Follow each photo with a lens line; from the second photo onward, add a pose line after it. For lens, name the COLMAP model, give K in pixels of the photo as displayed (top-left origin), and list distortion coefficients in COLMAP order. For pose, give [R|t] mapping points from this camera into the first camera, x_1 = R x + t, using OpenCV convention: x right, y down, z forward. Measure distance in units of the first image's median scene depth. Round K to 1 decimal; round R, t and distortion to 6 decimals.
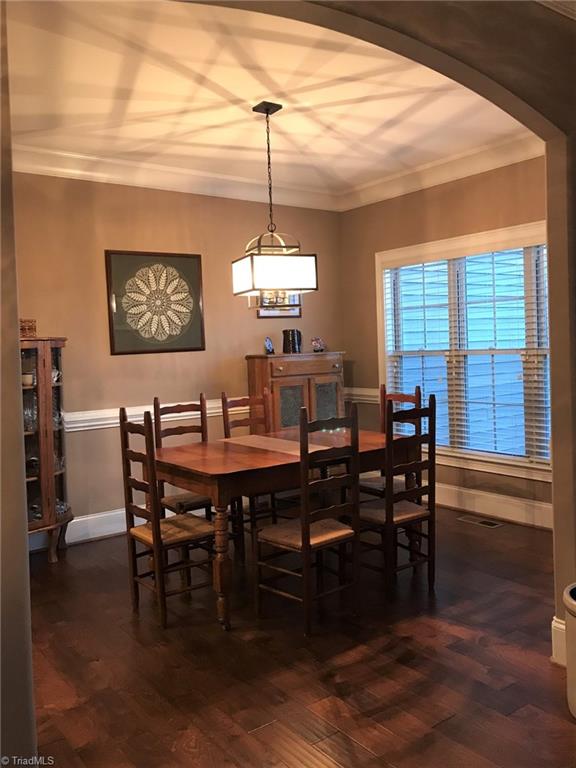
lens RADIAL K [[643.5, 0, 287.5], [0, 643.5, 376.8], [0, 0, 1]] dist [0.052296, -0.000789]
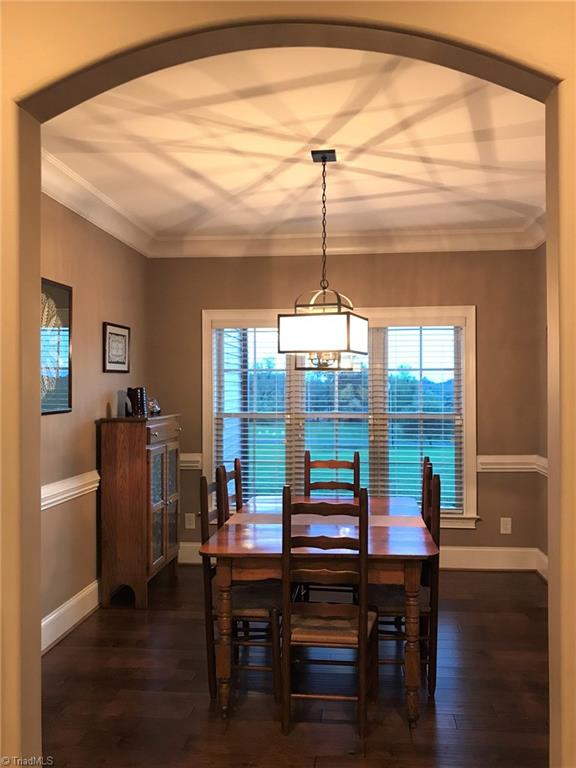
lens RADIAL K [[643.5, 0, 288.1], [0, 643.5, 391.3], [0, 0, 1]] dist [0.052296, -0.000789]
pose [[0.686843, 0.030121, 0.726182, -0.632313], [0.013144, 0.998463, -0.053847, -0.027444], [-0.726687, 0.046530, 0.685391, 0.367919]]
